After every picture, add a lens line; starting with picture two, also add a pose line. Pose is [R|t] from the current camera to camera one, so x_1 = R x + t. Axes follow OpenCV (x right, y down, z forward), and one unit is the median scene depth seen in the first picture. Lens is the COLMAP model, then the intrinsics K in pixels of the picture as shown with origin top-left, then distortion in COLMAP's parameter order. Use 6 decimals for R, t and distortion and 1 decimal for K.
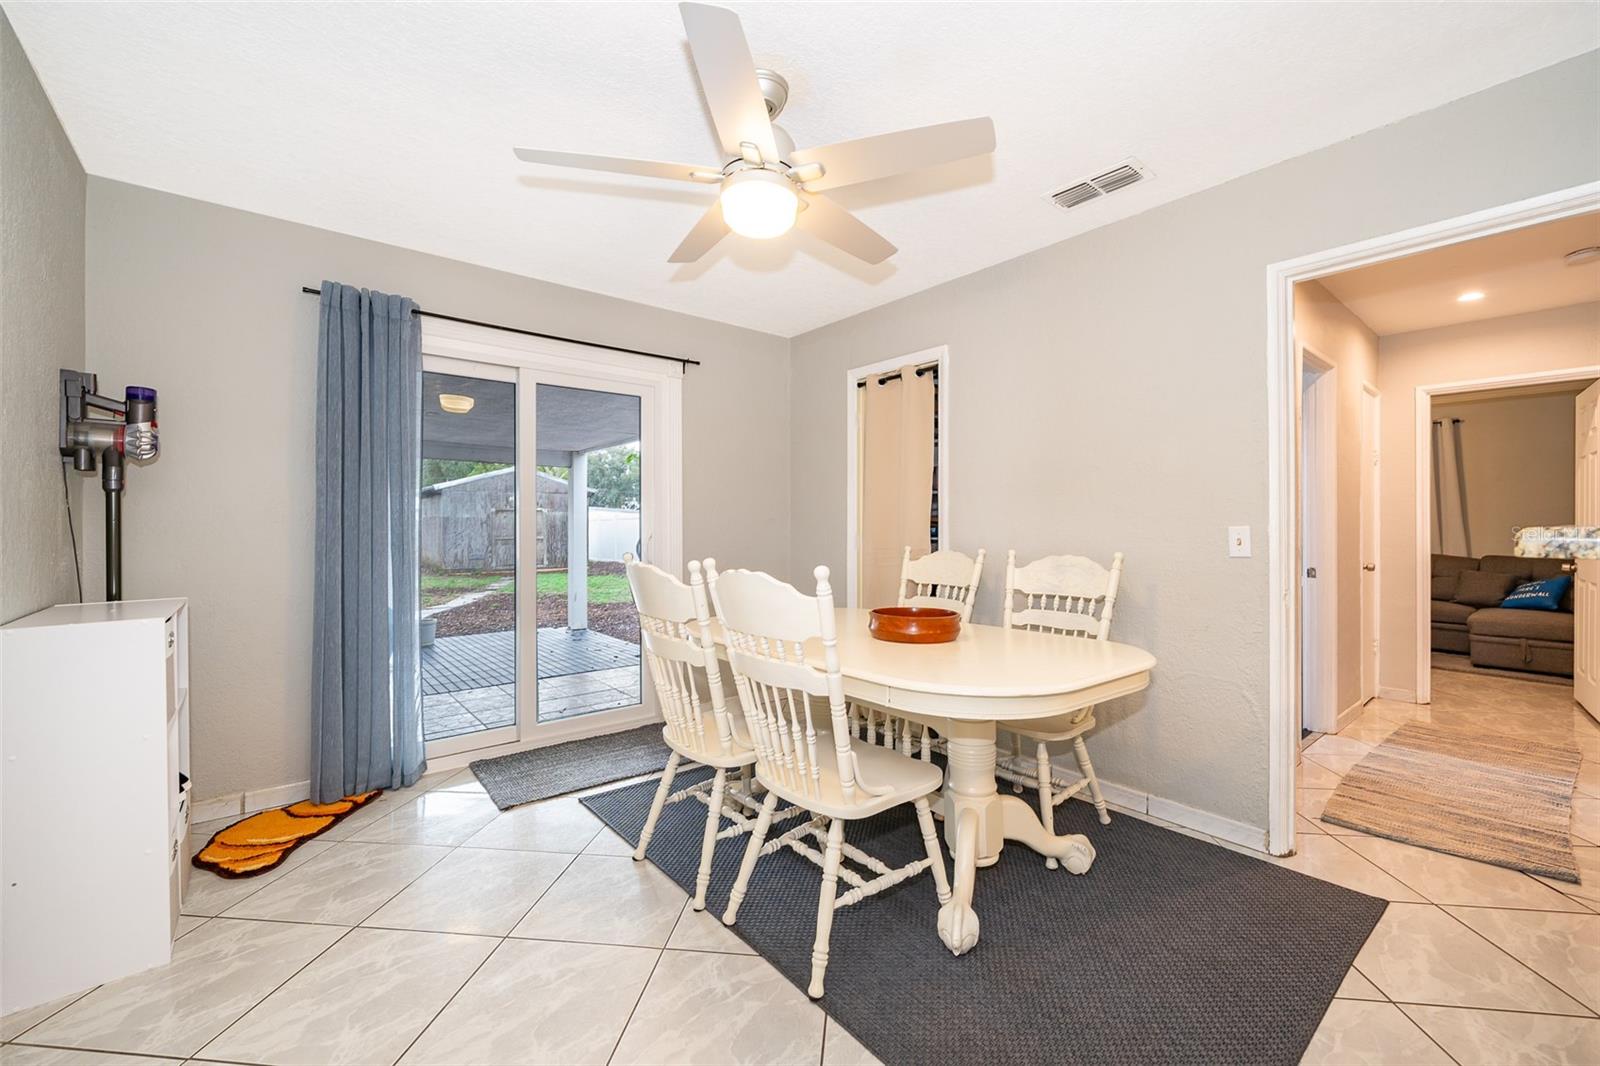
lens RADIAL K [[633.4, 0, 806.4], [0, 633.4, 531.5], [0, 0, 1]] dist [-0.002297, -0.000195]
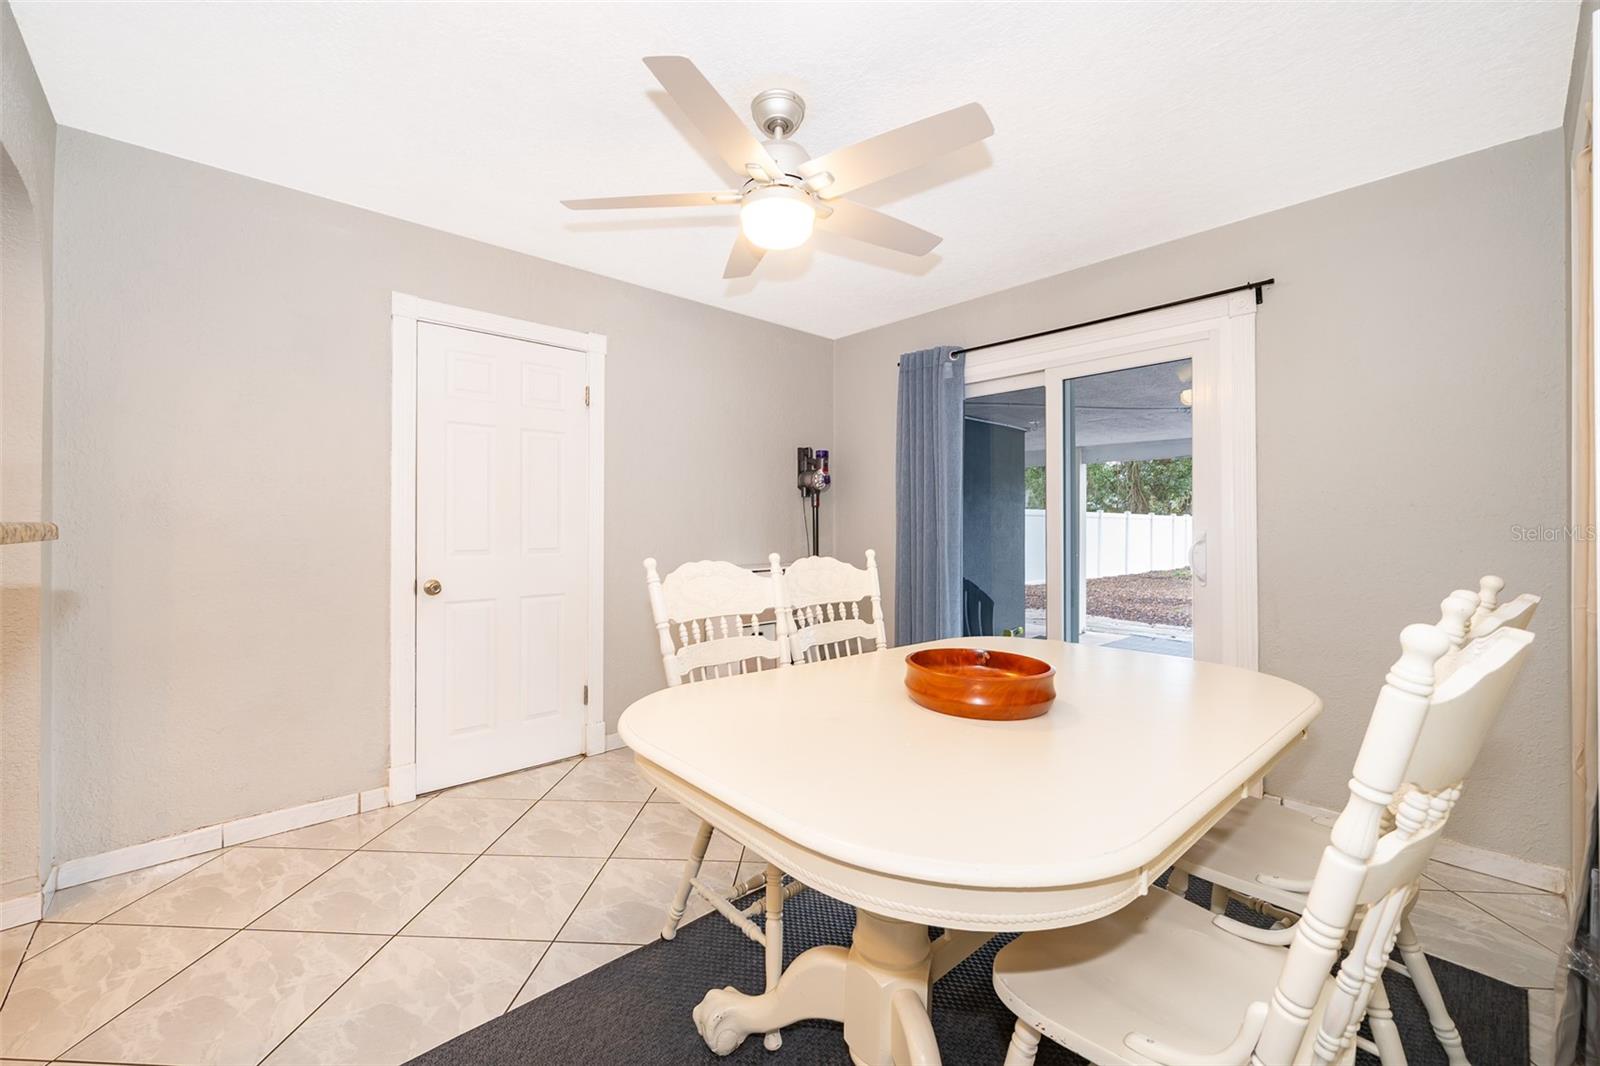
lens RADIAL K [[648.1, 0, 792.9], [0, 648.1, 524.3], [0, 0, 1]] dist [-0.001467, -0.000196]
pose [[0.032310, -0.007648, -0.999449, 0.697384], [-0.026513, 0.999612, -0.008507, 0.006334], [0.999126, 0.026774, 0.032095, 0.717391]]
